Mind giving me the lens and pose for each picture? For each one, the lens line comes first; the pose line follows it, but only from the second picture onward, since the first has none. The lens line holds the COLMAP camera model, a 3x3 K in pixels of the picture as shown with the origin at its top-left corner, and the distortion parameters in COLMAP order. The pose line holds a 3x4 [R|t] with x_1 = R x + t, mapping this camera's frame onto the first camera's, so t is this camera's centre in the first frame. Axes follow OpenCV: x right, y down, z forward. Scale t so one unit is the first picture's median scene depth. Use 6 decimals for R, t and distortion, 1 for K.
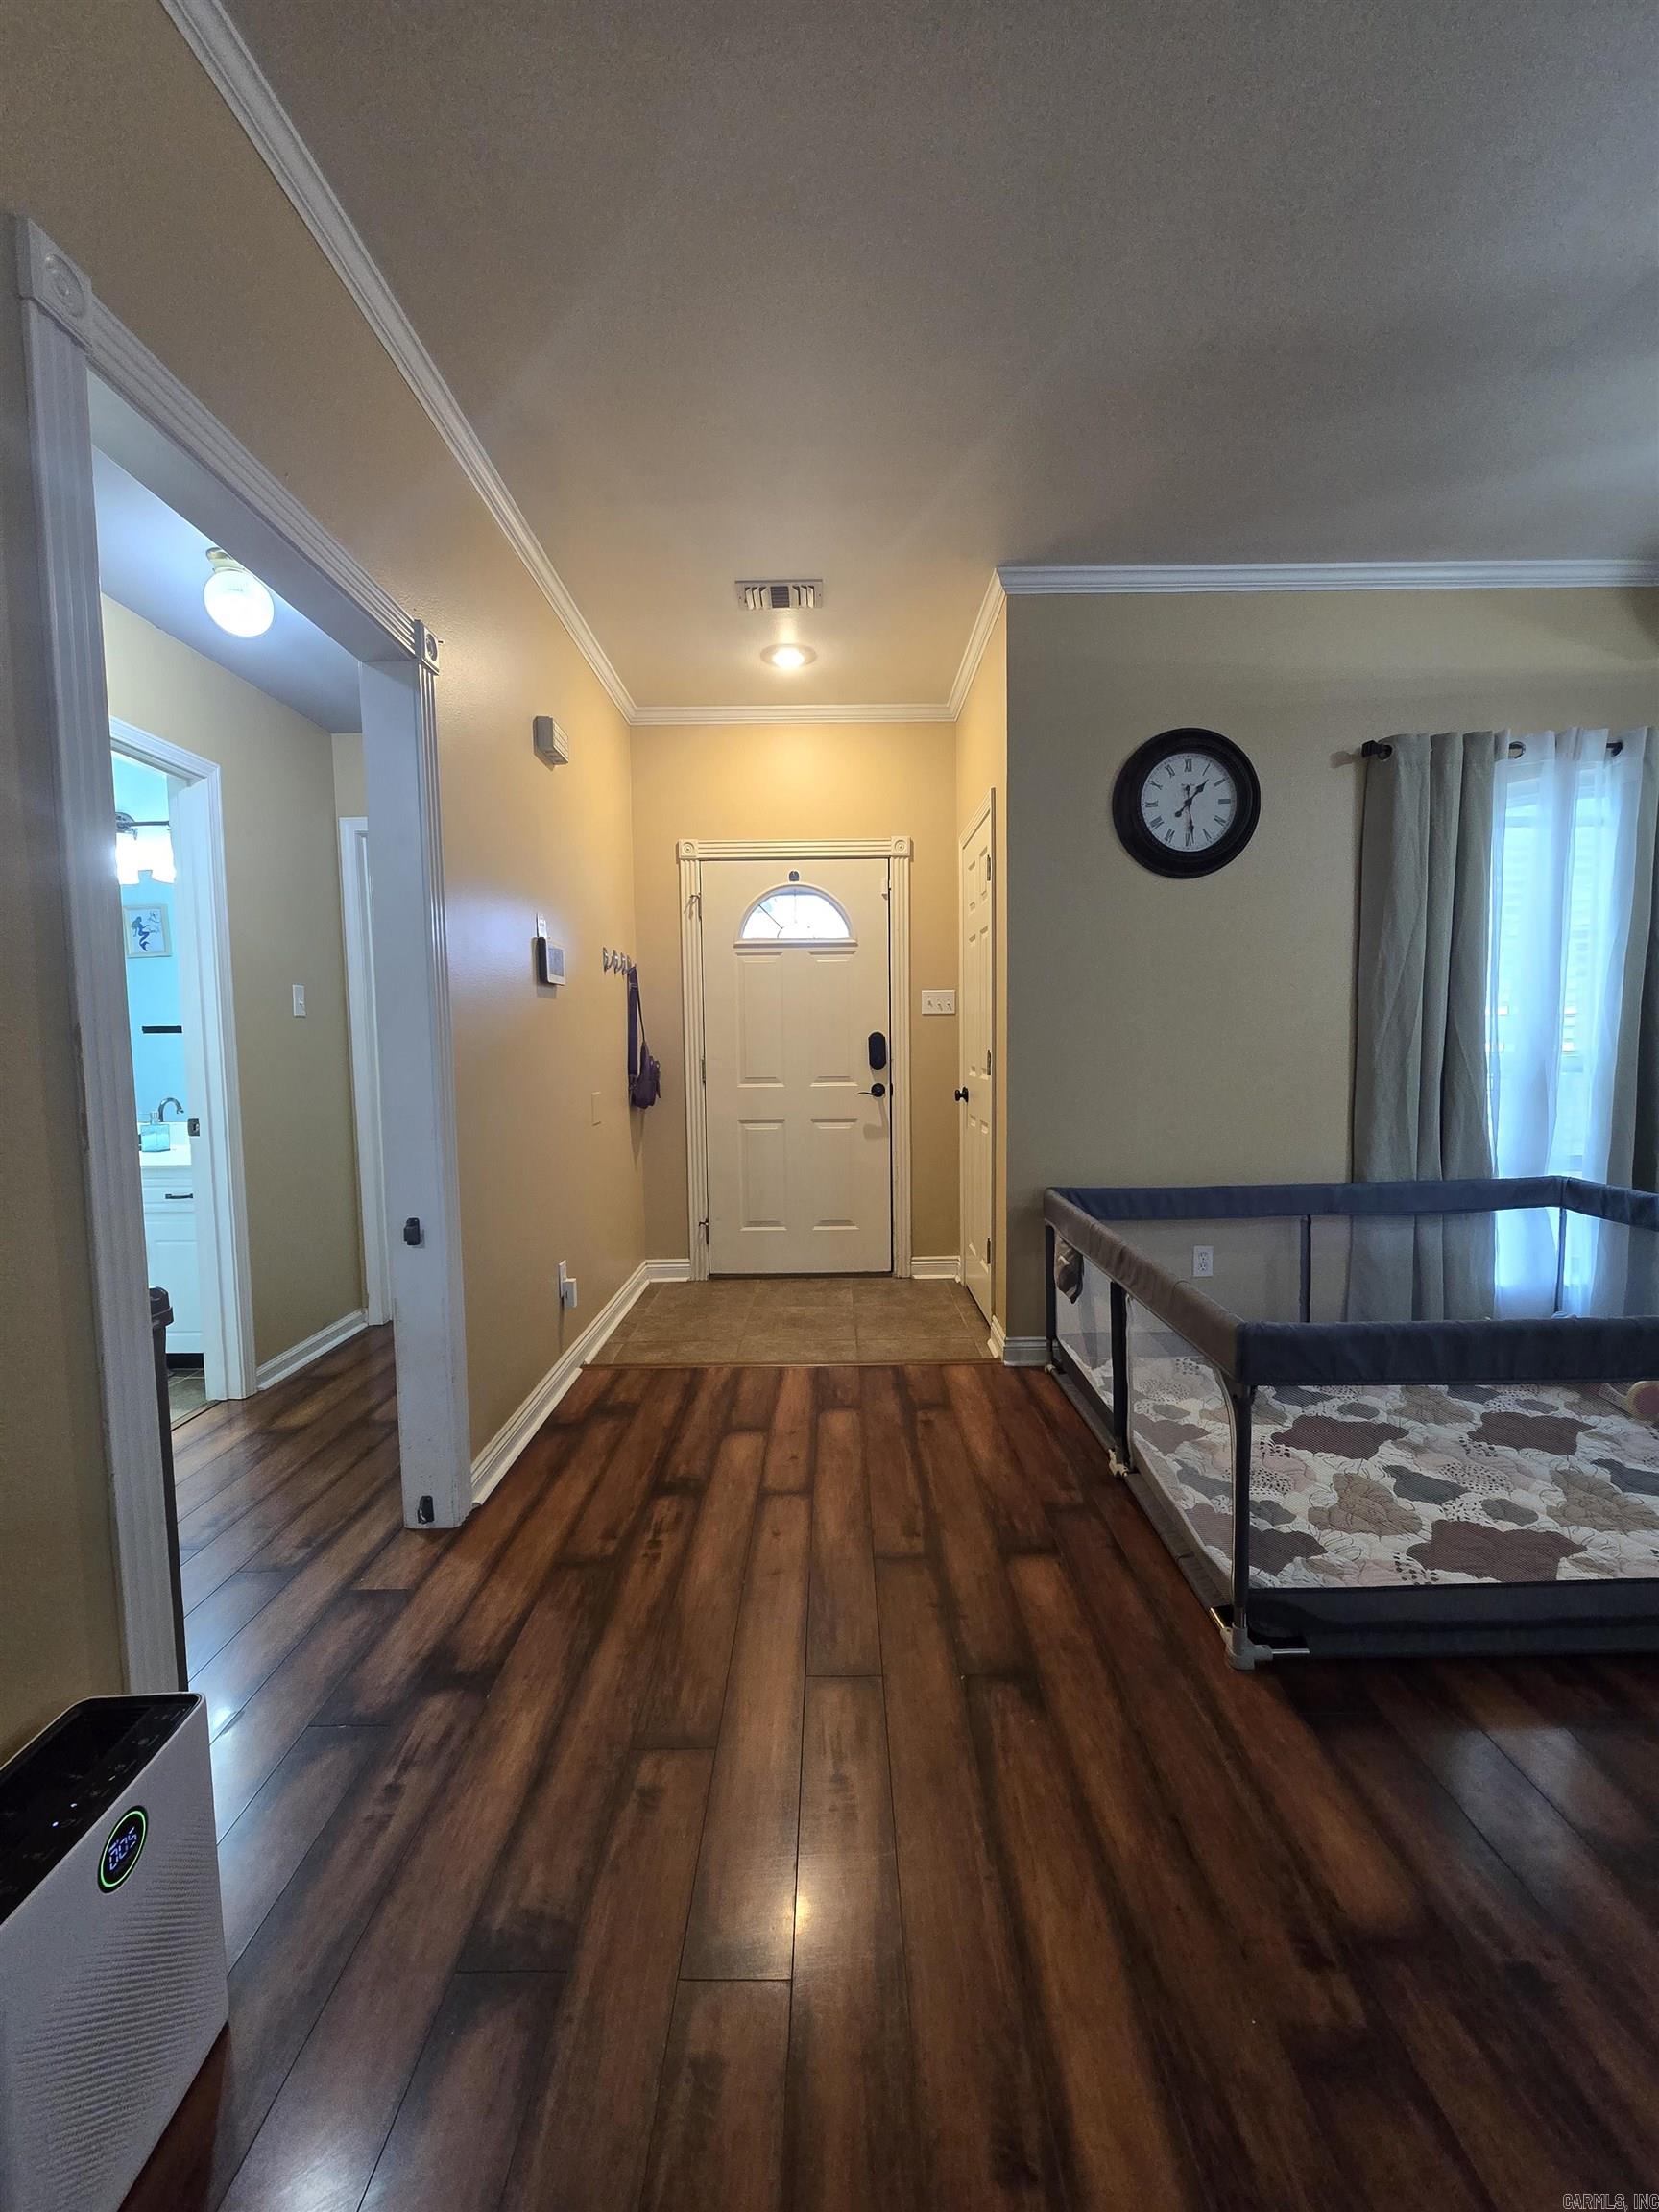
lens RADIAL K [[901.7, 0, 833.8], [0, 901.7, 1106.5], [0, 0, 1]] dist [-0.000410, -0.000353]
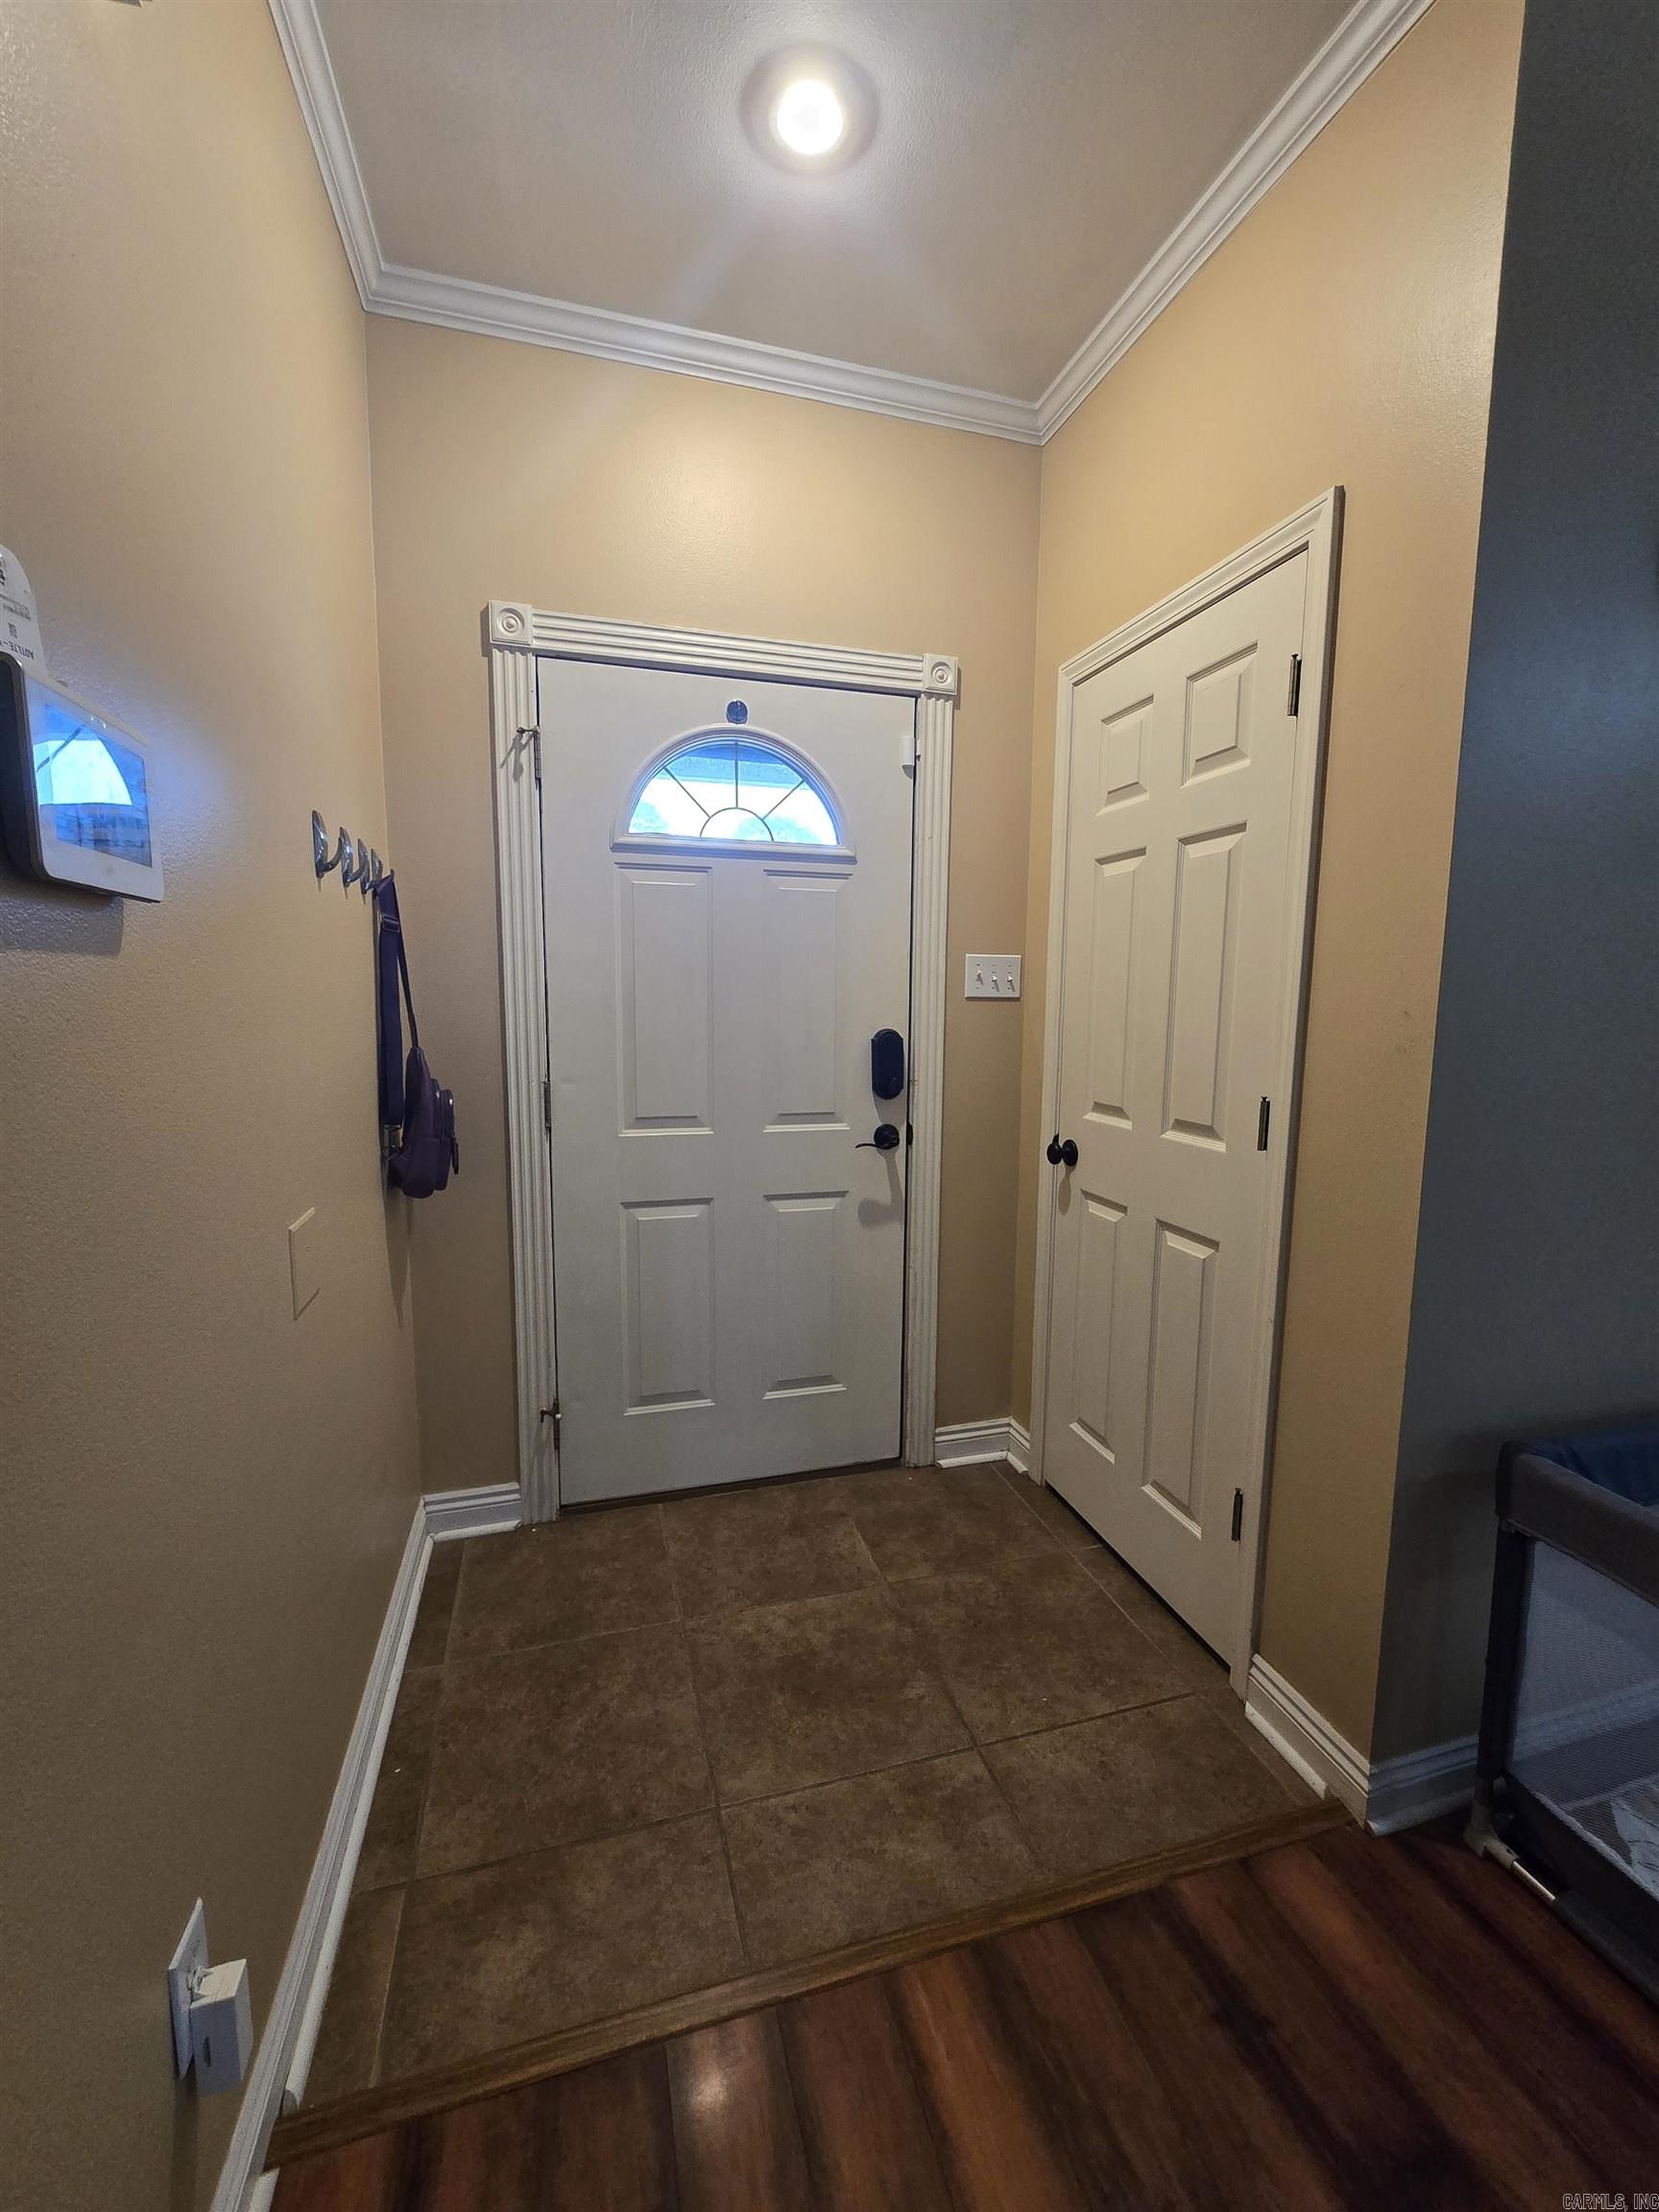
lens RADIAL K [[900.1, 0, 829.5], [0, 900.1, 1106.0], [0, 0, 1]] dist [0.003067, 0.000363]
pose [[0.960800, -0.011362, 0.277010, -0.139992], [-0.001596, 0.998917, 0.046505, -0.065141], [-0.277239, -0.045124, 0.959741, 0.521799]]
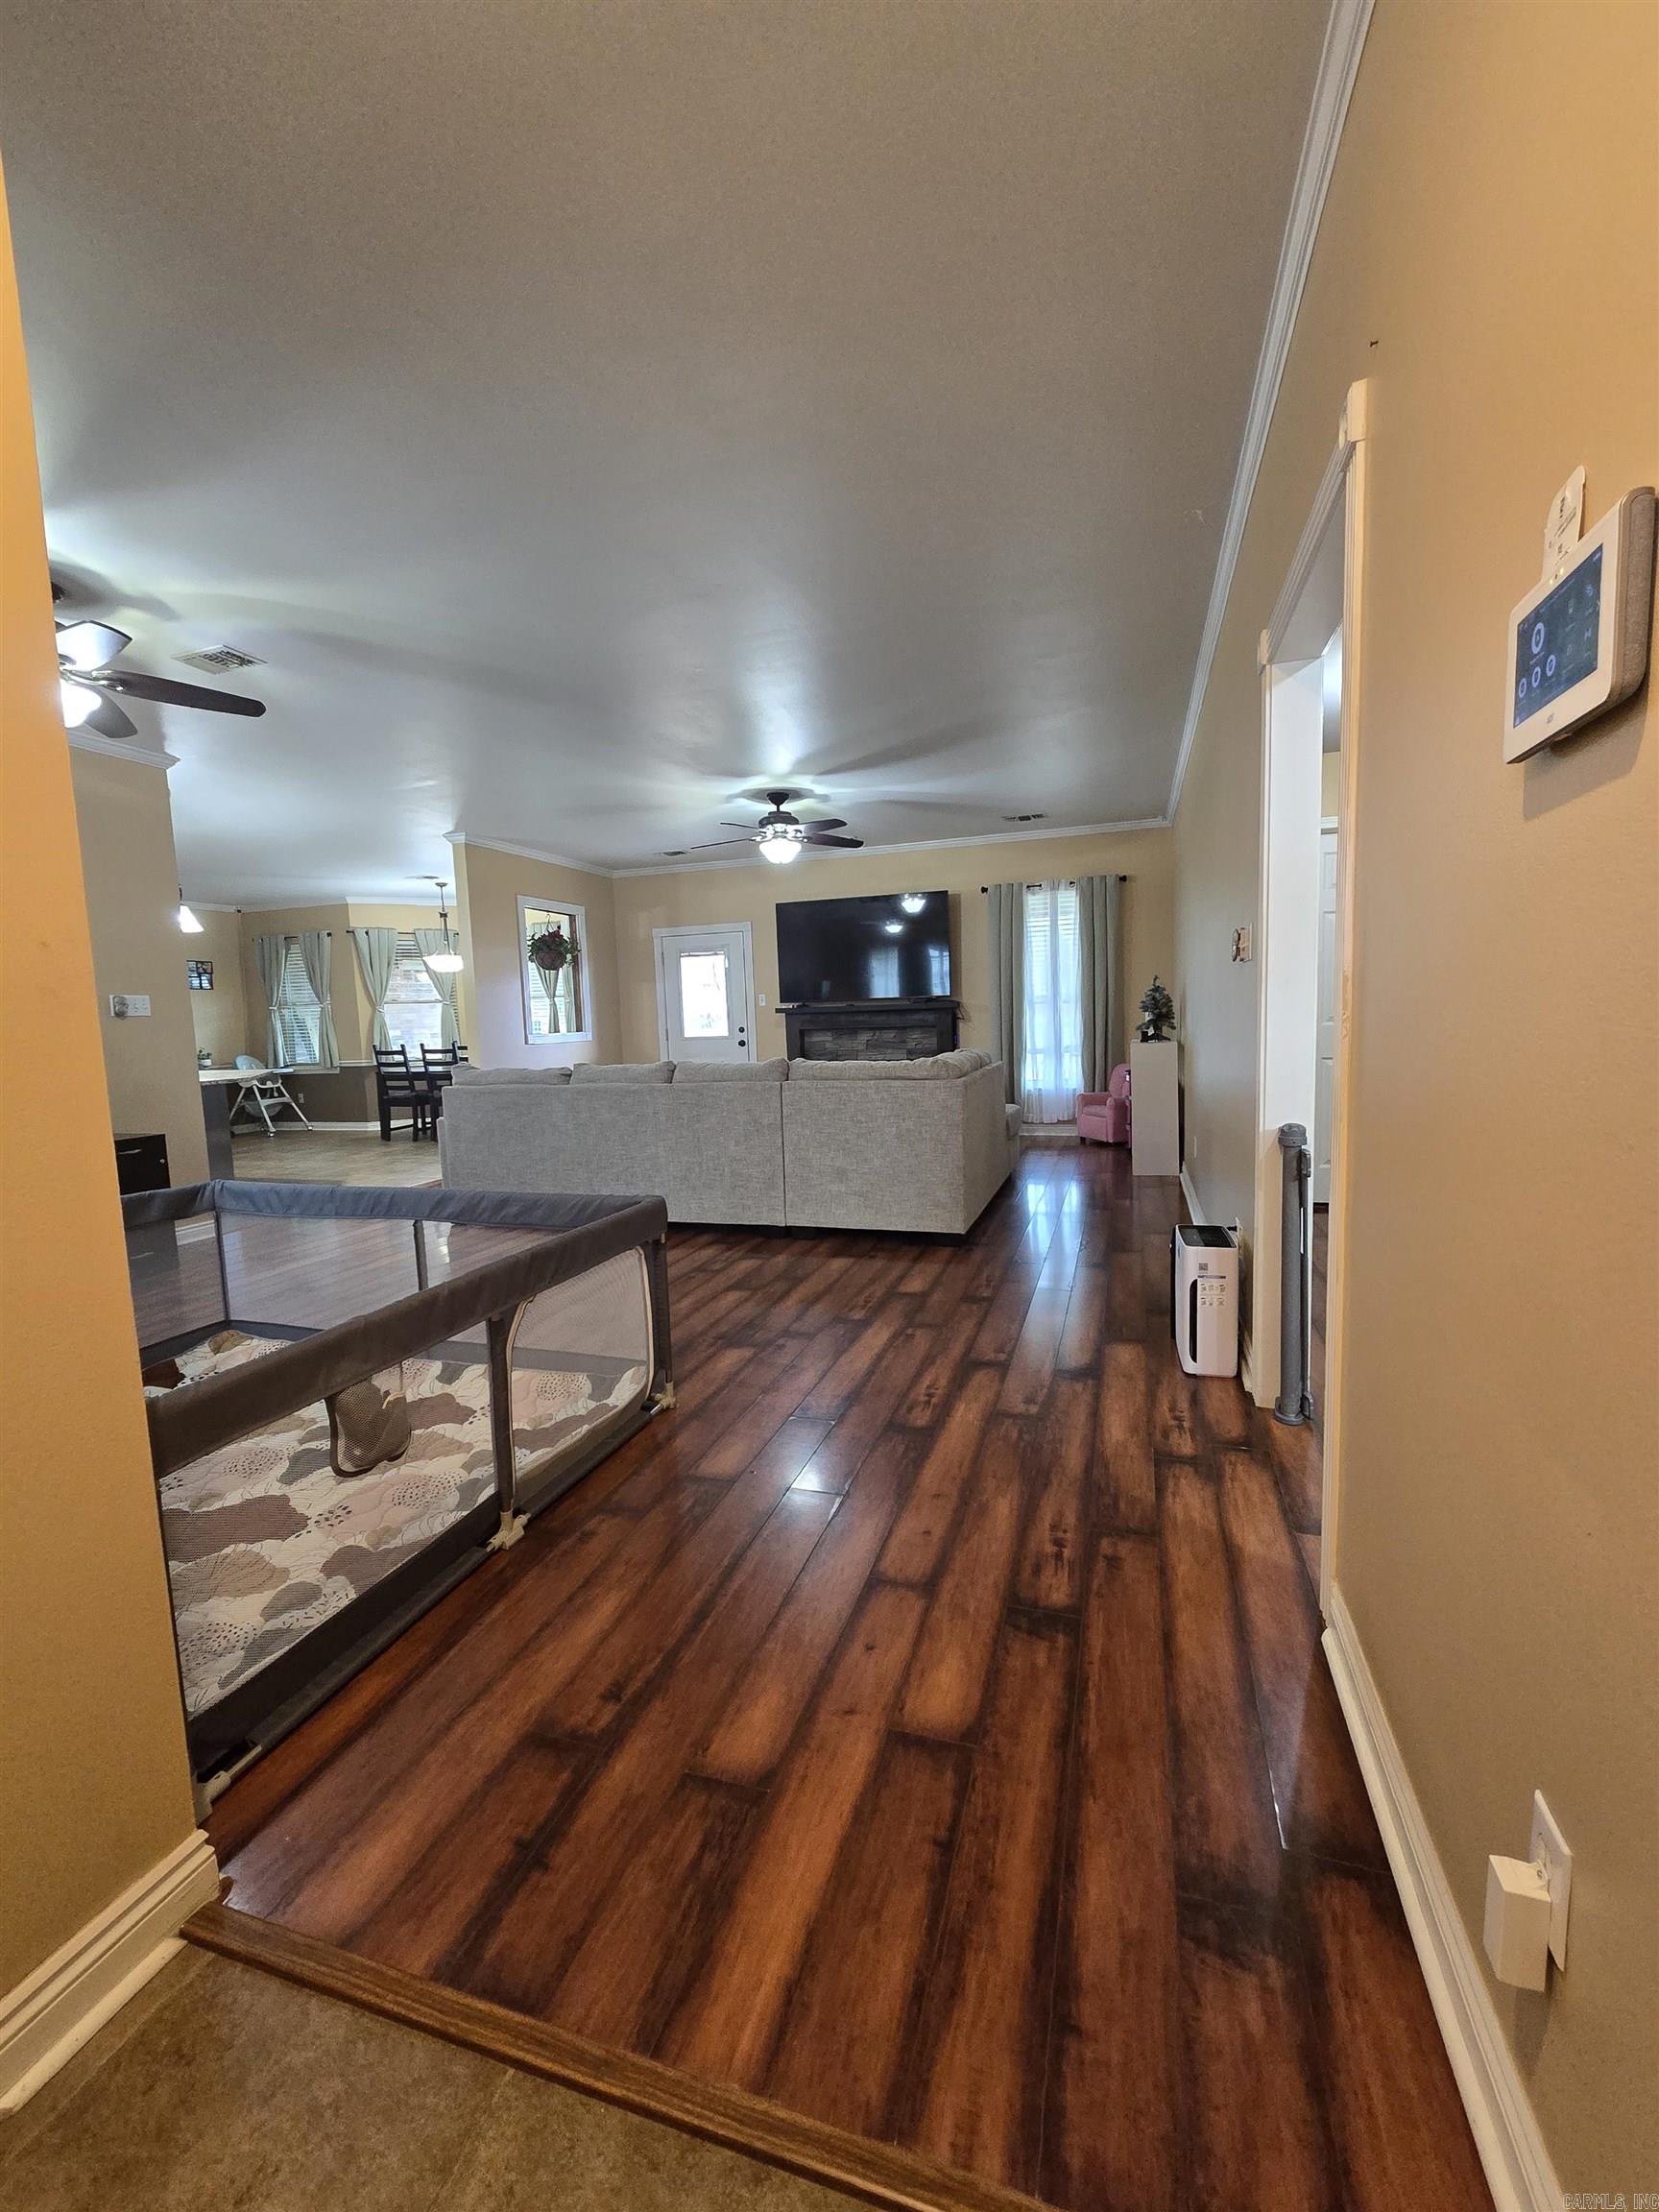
lens RADIAL K [[901.7, 0, 833.8], [0, 901.7, 1106.5], [0, 0, 1]] dist [-0.000410, -0.000353]
pose [[-0.949823, 0.019049, 0.312208, -0.141859], [0.072991, 0.984085, 0.162017, -0.063169], [-0.304153, 0.176675, -0.936097, 0.952149]]
